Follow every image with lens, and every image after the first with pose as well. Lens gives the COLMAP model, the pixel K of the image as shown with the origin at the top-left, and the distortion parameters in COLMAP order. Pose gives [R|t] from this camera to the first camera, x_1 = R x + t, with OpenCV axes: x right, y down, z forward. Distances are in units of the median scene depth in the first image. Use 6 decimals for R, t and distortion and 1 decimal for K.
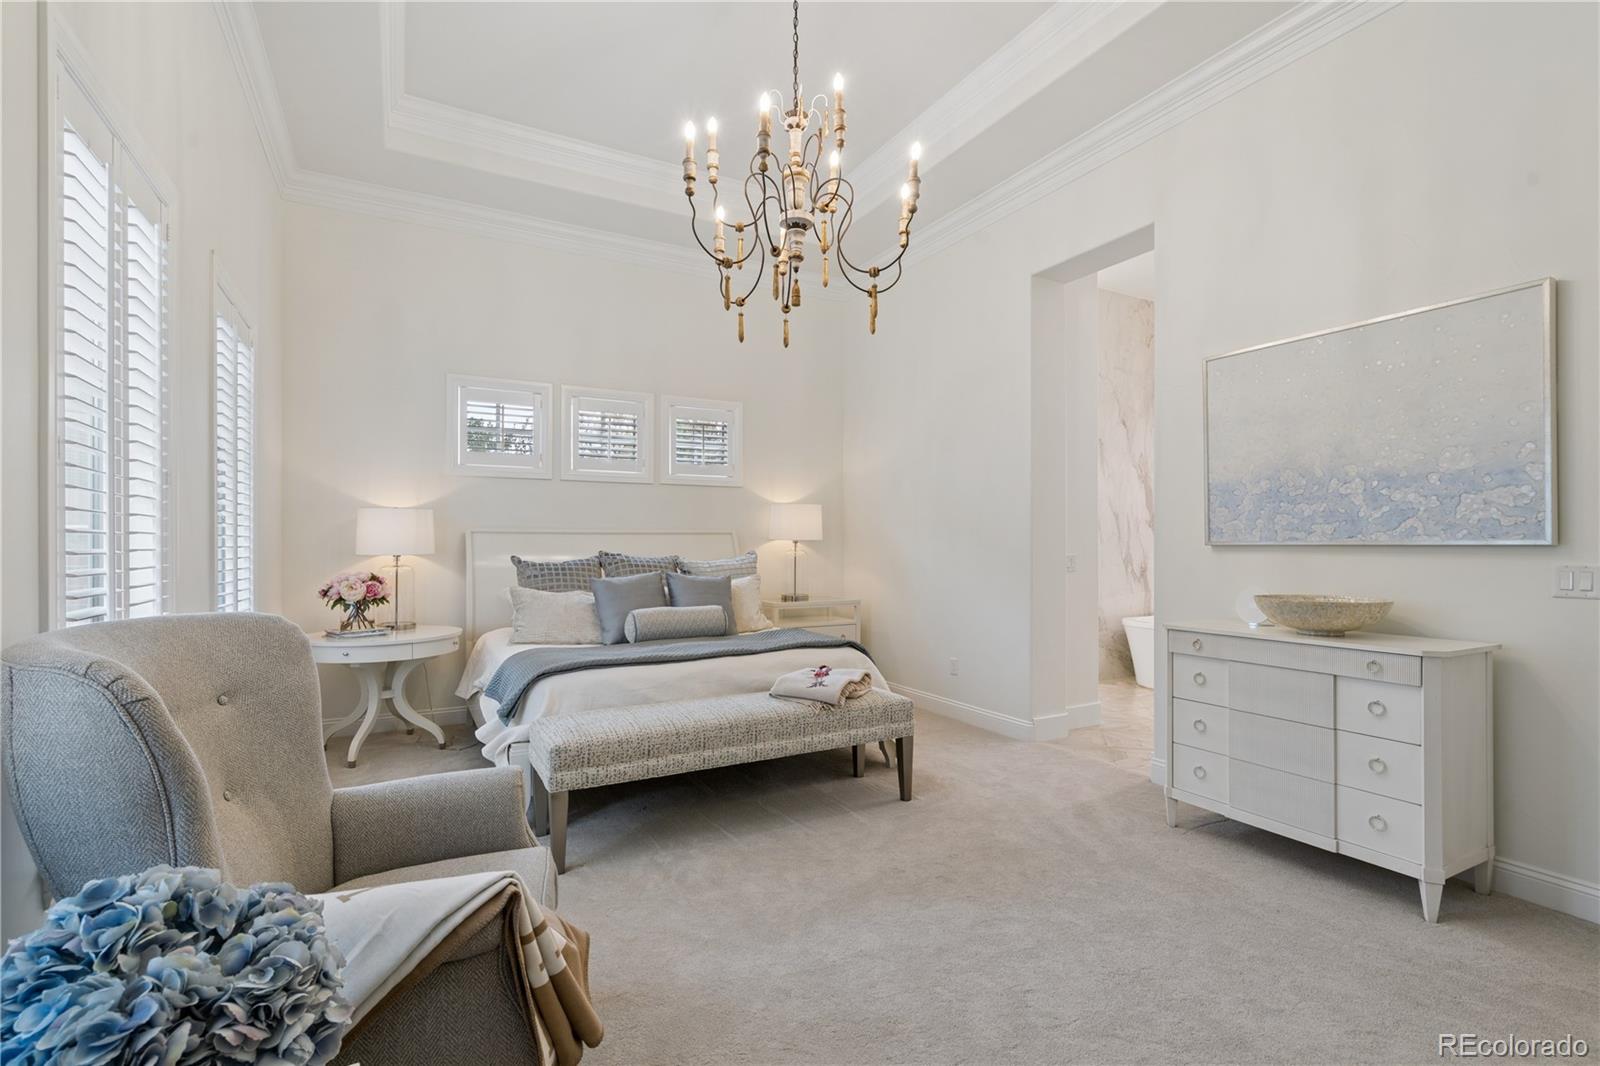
lens RADIAL K [[737.9, 0, 795.9], [0, 737.9, 540.7], [0, 0, 1]] dist [0.000672, 0.000437]
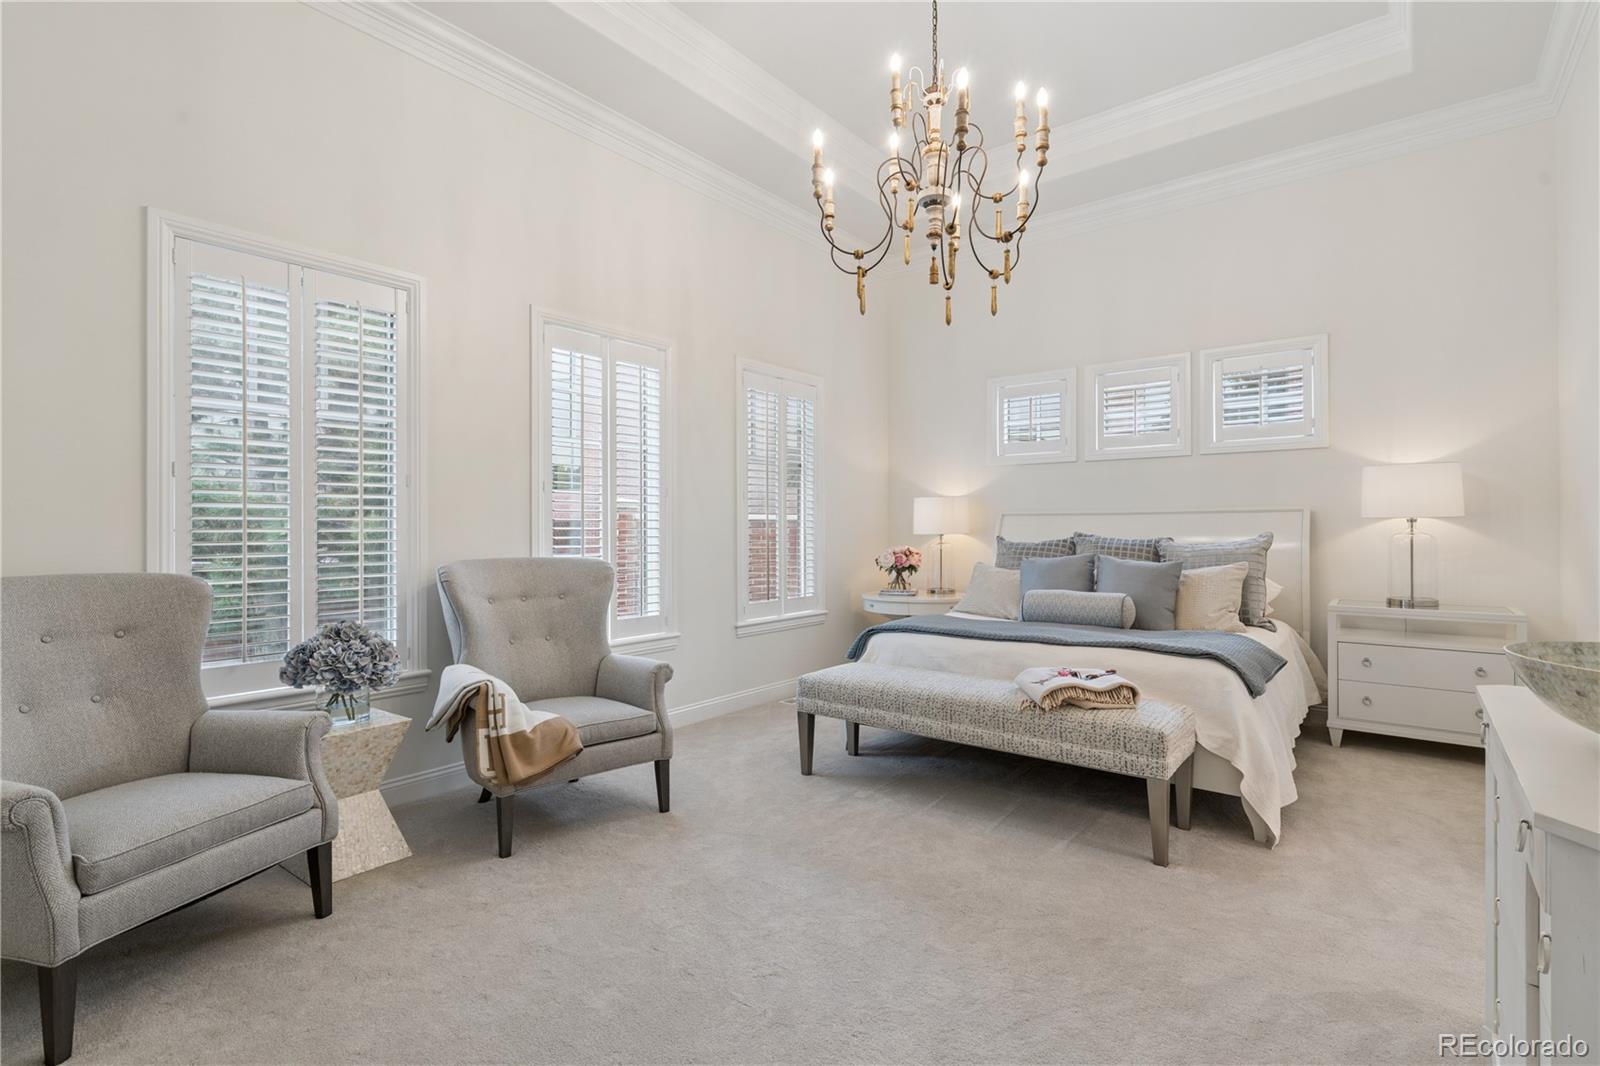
lens RADIAL K [[737.9, 0, 792.6], [0, 737.9, 530.0], [0, 0, 1]] dist [0.000672, 0.000437]
pose [[0.385448, 0.001118, -0.922729, 0.618845], [0.007824, 0.999959, 0.004480, 0.004652], [0.922697, -0.008946, 0.385423, 0.326900]]
